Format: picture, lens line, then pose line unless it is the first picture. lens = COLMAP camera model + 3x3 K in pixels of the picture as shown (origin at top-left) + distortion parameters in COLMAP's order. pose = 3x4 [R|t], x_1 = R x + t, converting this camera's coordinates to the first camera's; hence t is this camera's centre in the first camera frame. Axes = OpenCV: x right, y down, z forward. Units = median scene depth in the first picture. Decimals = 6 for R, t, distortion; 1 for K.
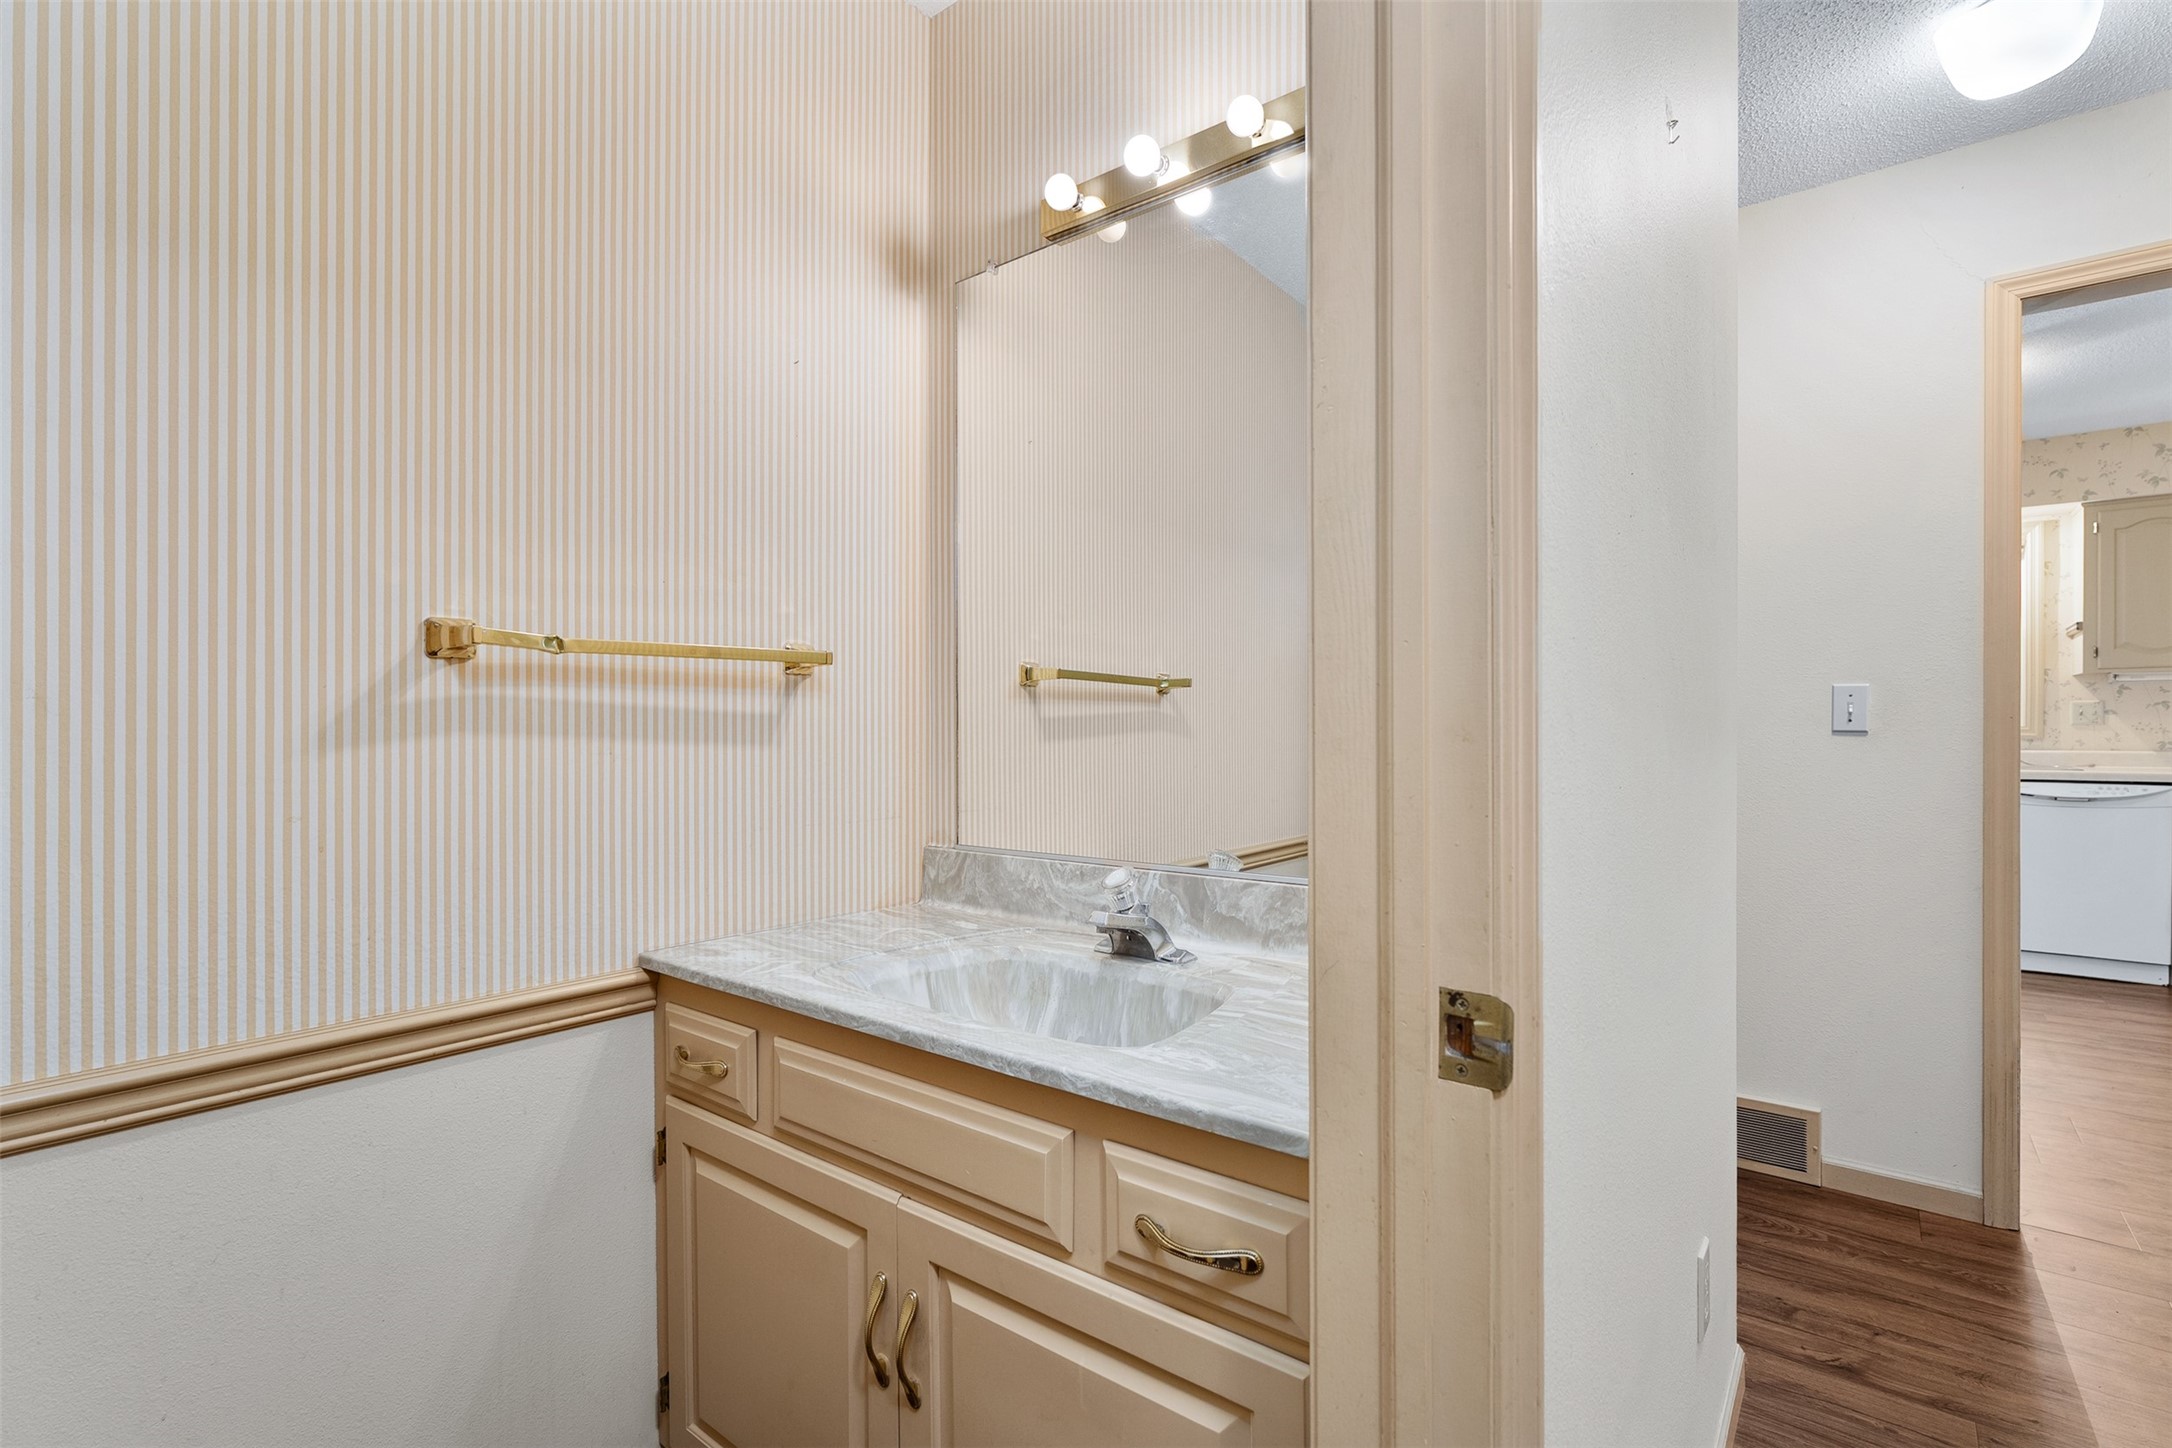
lens RADIAL K [[1024.0, 0, 1094.0], [0, 1024.0, 723.0], [0, 0, 1]] dist [0.002944, -0.000267]
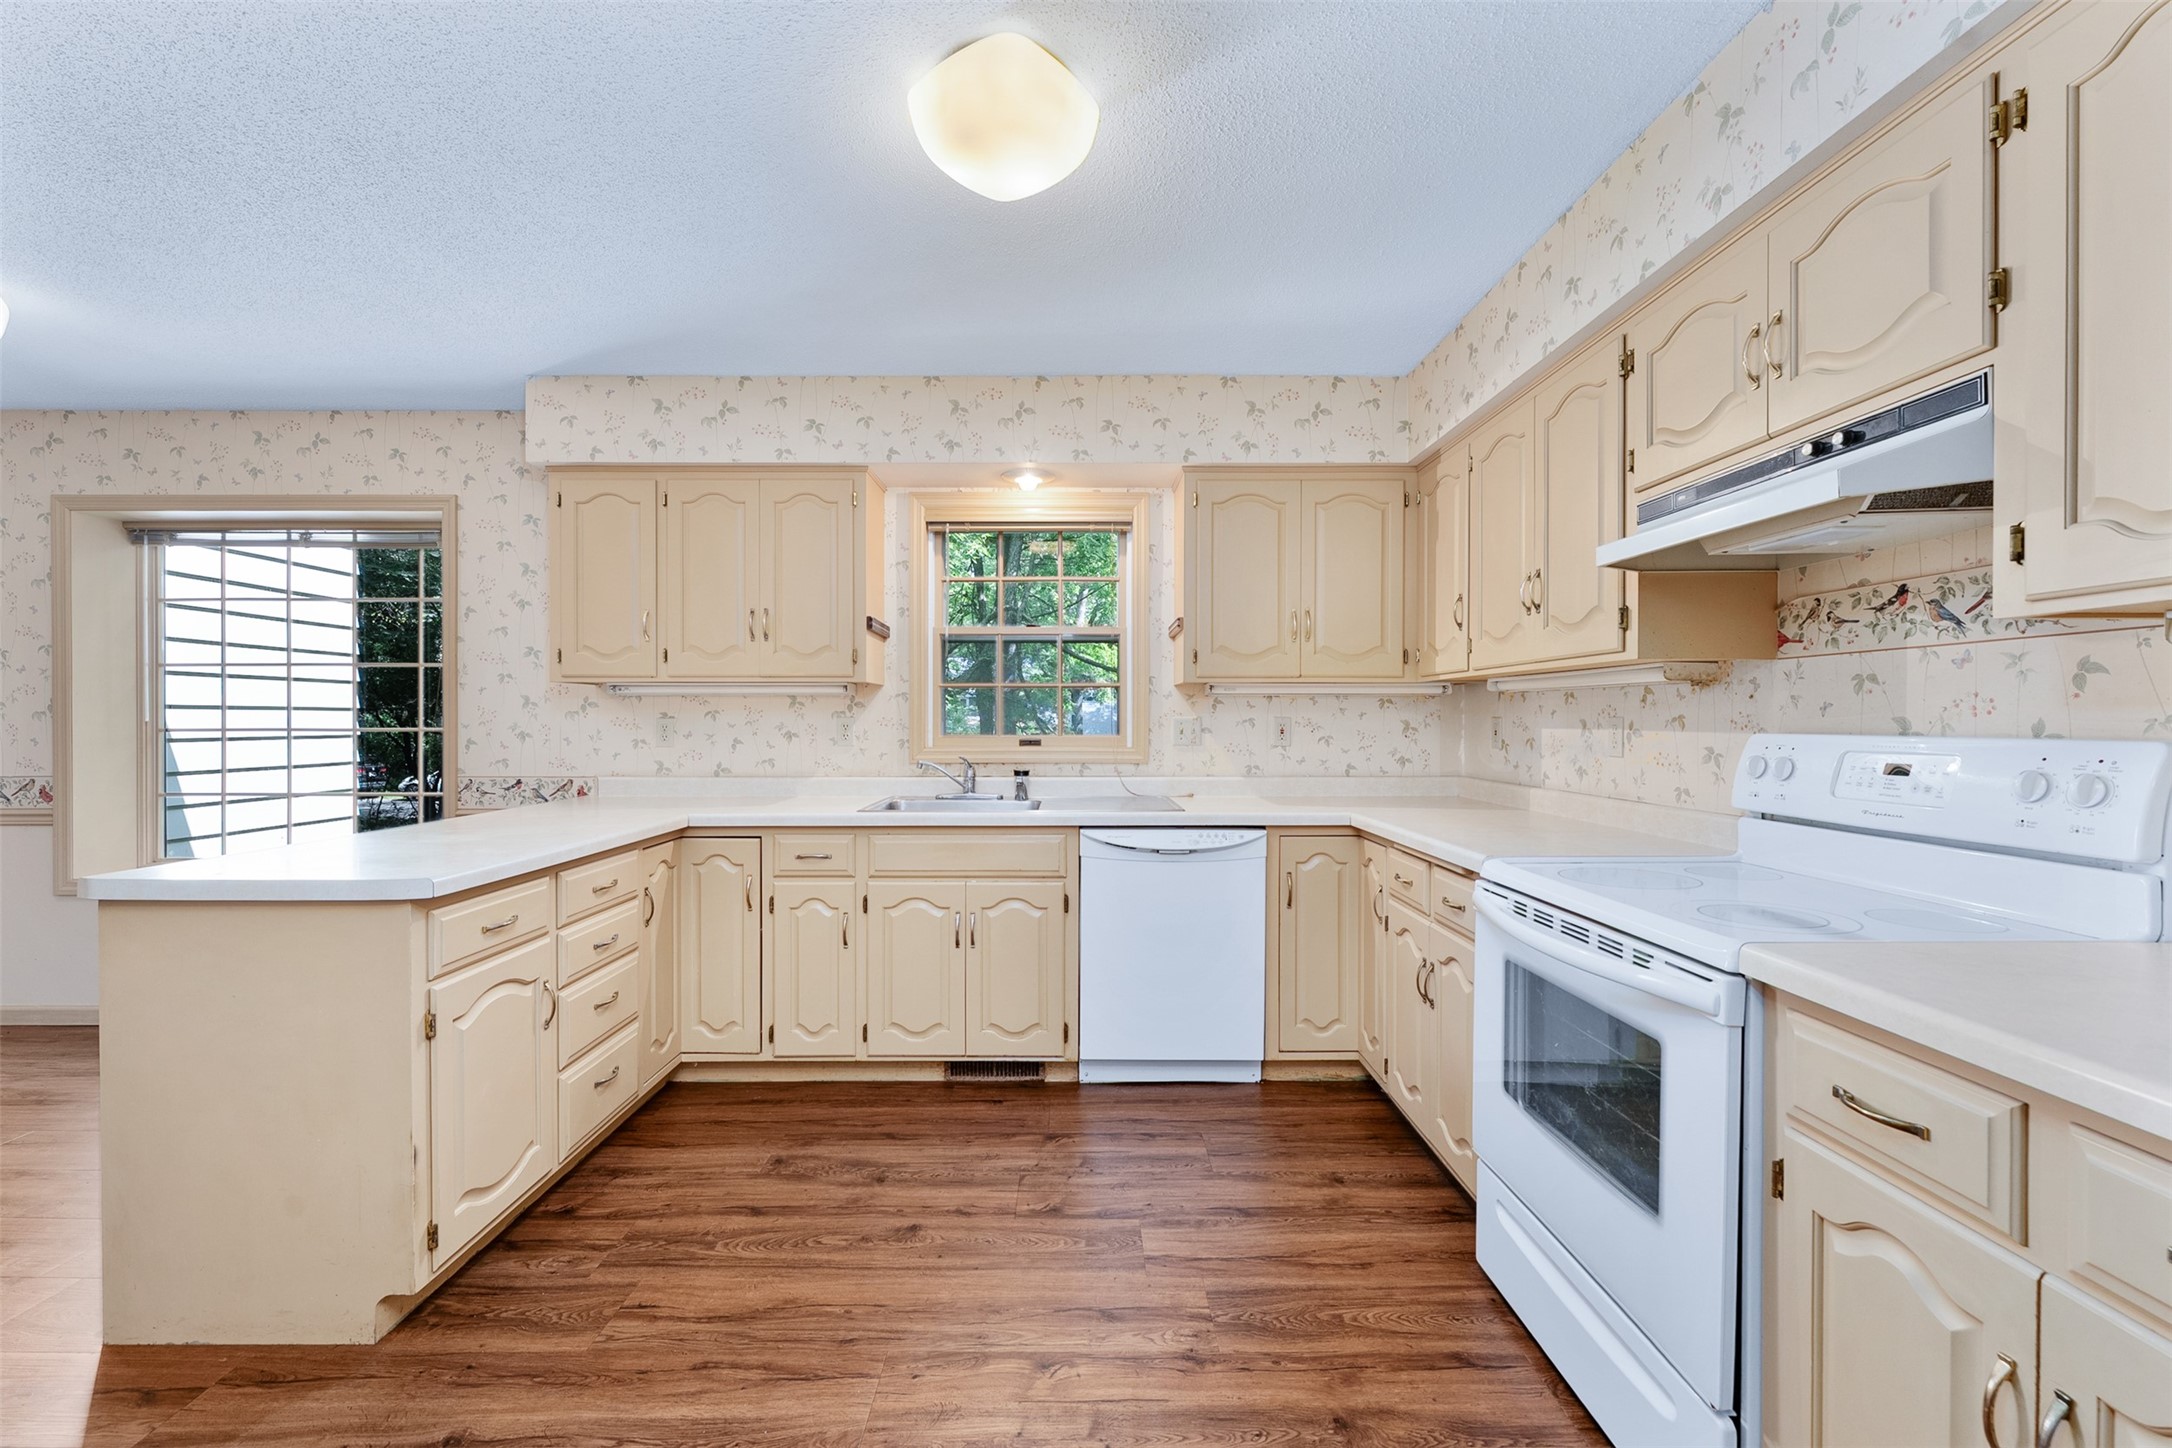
lens RADIAL K [[892.3, 0, 1129.4], [0, 892.3, 725.3], [0, 0, 1]] dist [-0.005164, -0.001060]
pose [[0.761683, 0.000314, 0.647950, 0.486707], [-0.001761, 0.999997, 0.001586, -0.016474], [-0.647948, -0.002349, 0.761681, 0.503329]]
